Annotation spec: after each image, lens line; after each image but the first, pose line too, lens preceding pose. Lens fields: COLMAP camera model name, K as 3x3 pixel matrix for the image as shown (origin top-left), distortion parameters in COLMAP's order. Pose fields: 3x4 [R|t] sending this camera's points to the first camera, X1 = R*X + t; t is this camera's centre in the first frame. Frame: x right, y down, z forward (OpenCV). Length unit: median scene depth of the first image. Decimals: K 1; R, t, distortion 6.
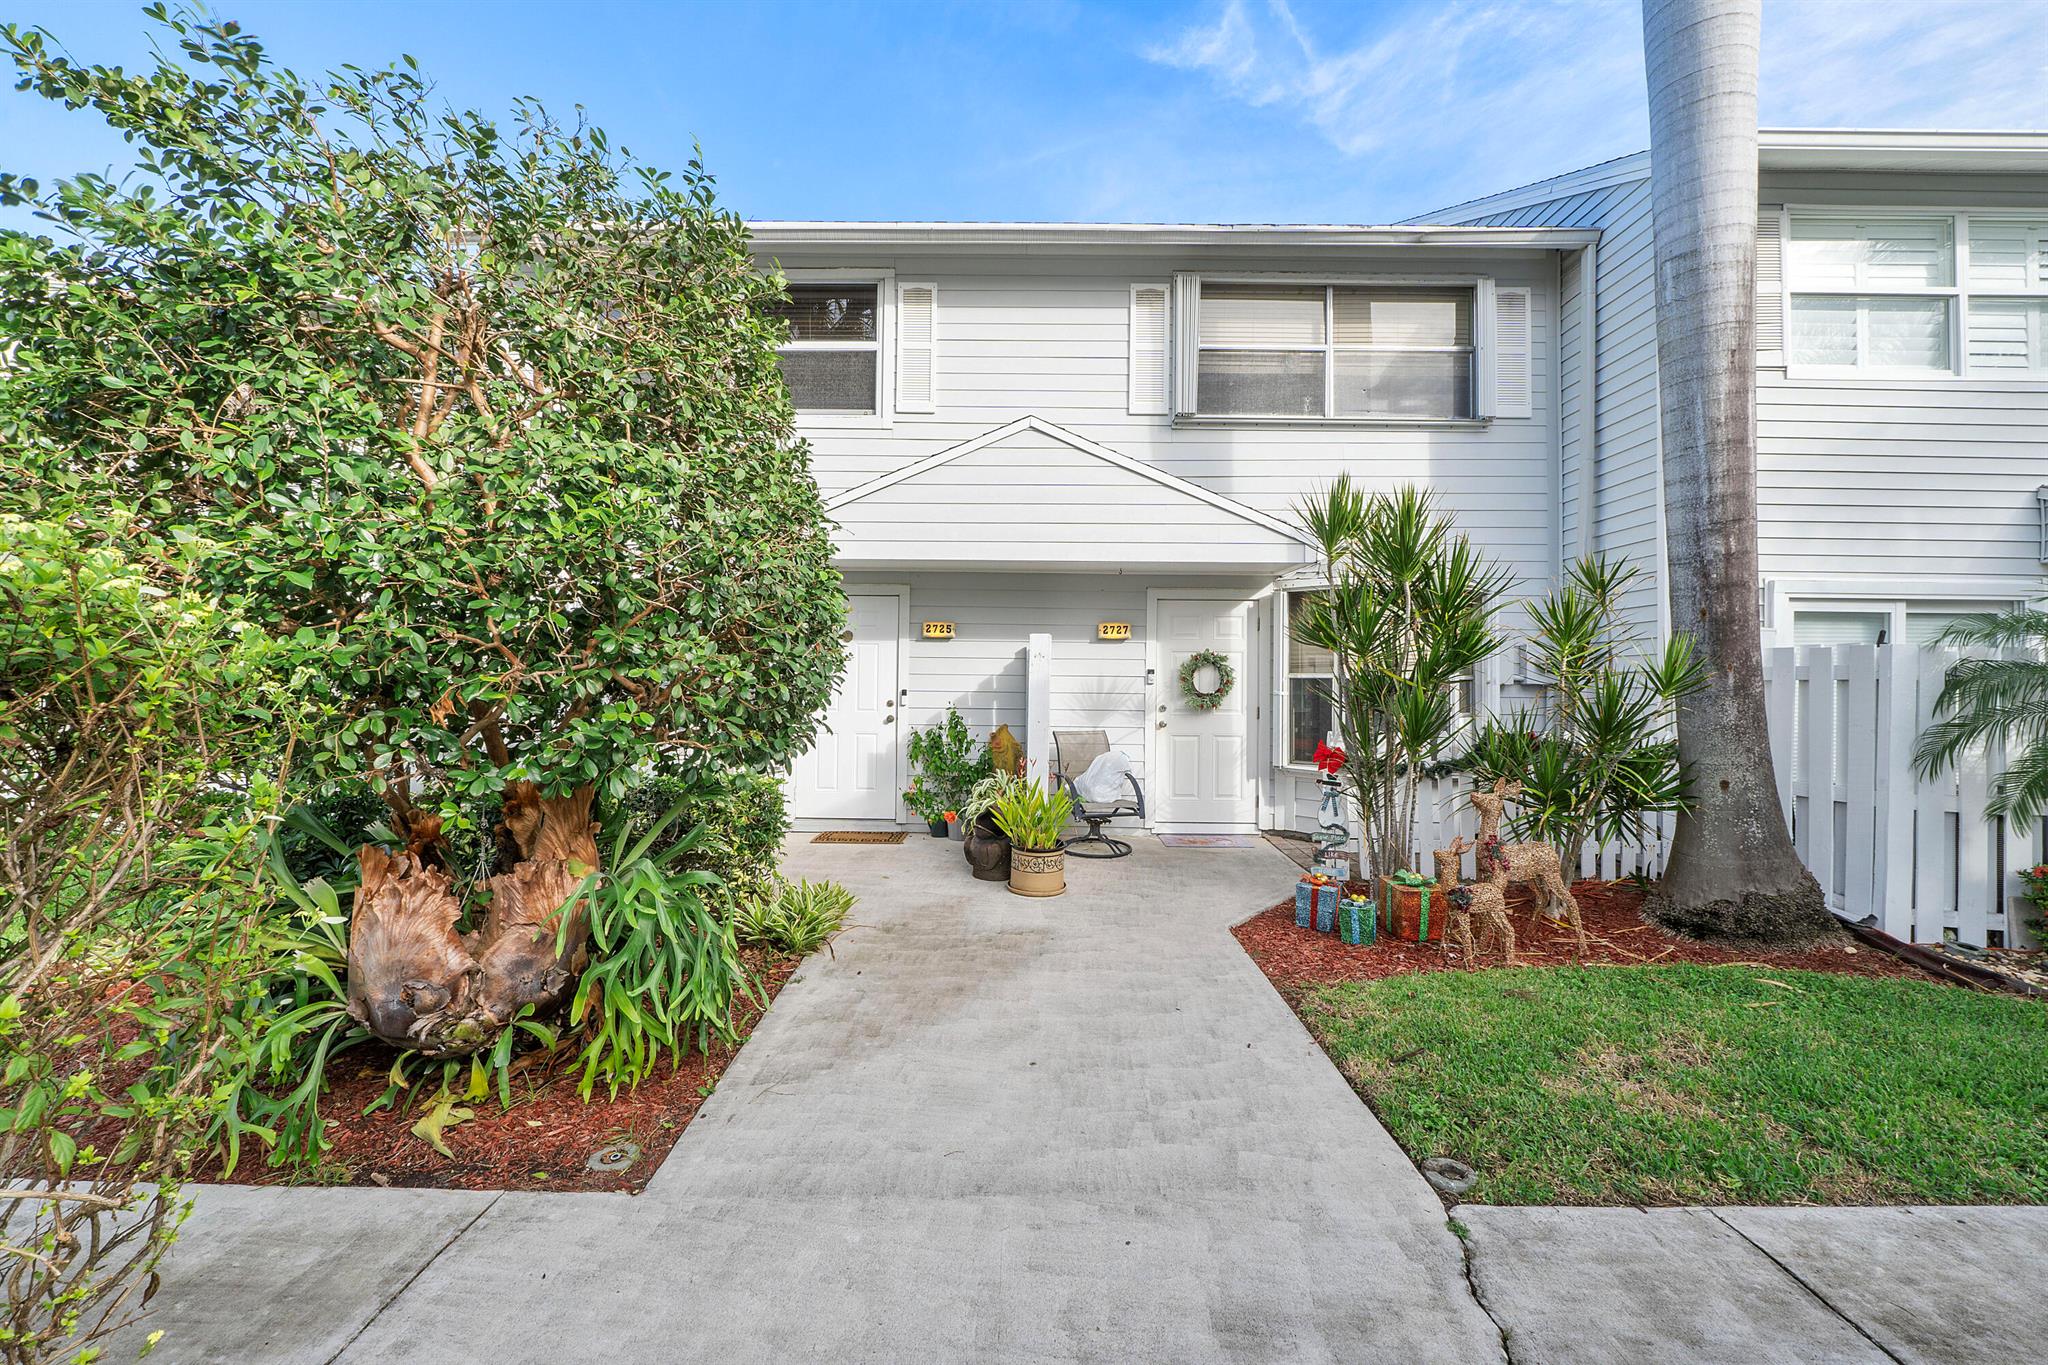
lens RADIAL K [[863.0, 0, 1026.5], [0, 863.0, 680.3], [0, 0, 1]] dist [-0.005271, -0.001538]
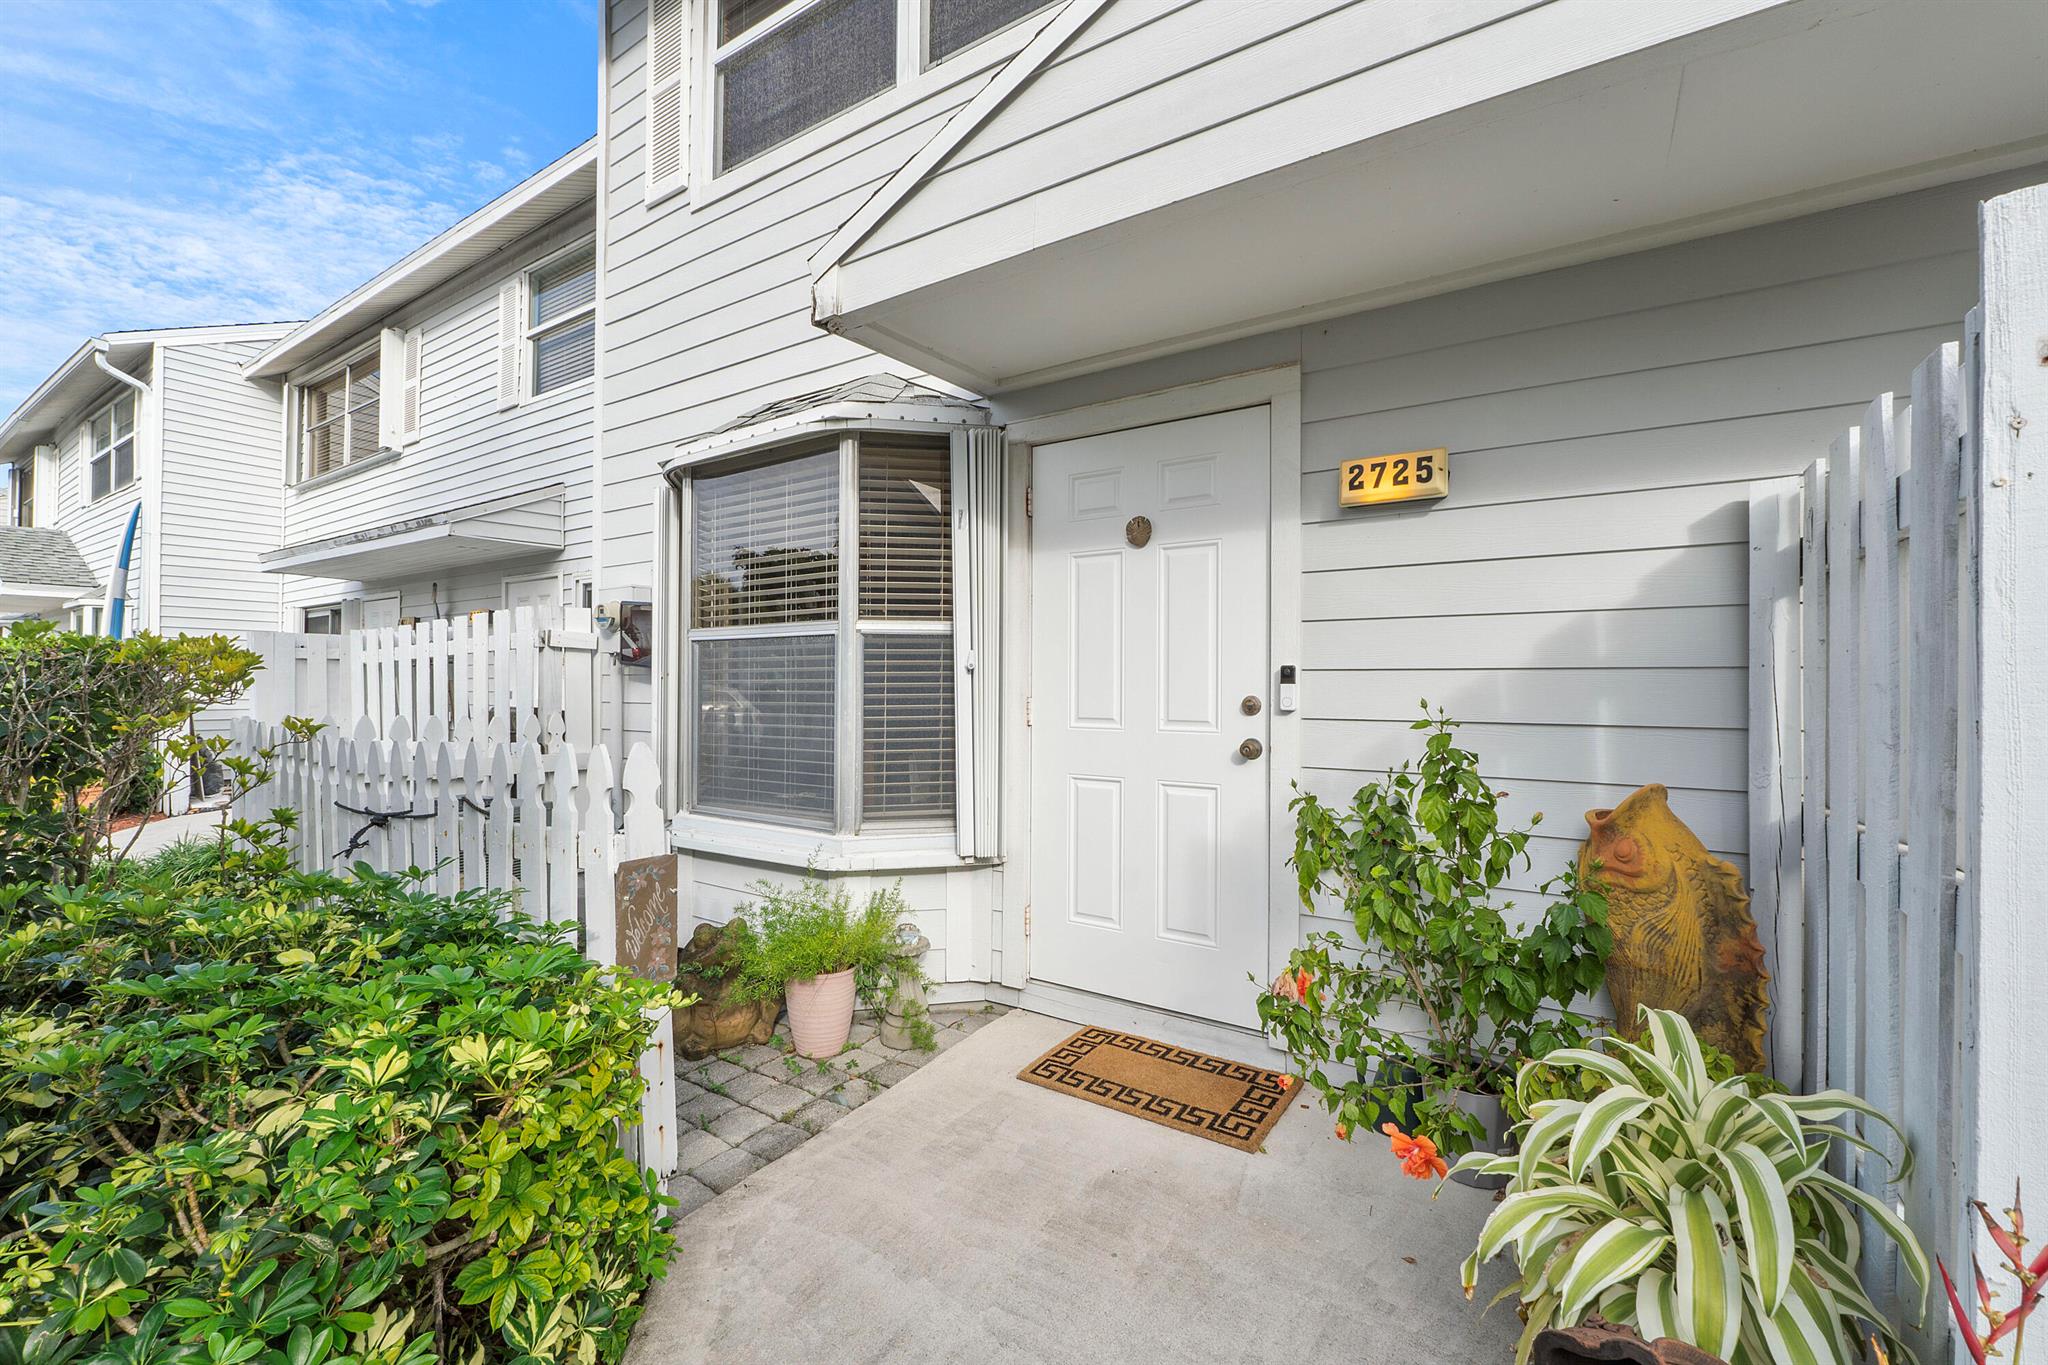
lens RADIAL K [[863.0, 0, 1012.2], [0, 863.0, 686.7], [0, 0, 1]] dist [-0.005271, -0.001538]
pose [[0.832008, -0.005877, -0.554732, -0.042359], [0.002707, 0.999975, -0.006534, 0.021153], [0.554756, 0.003935, 0.832004, 0.657086]]
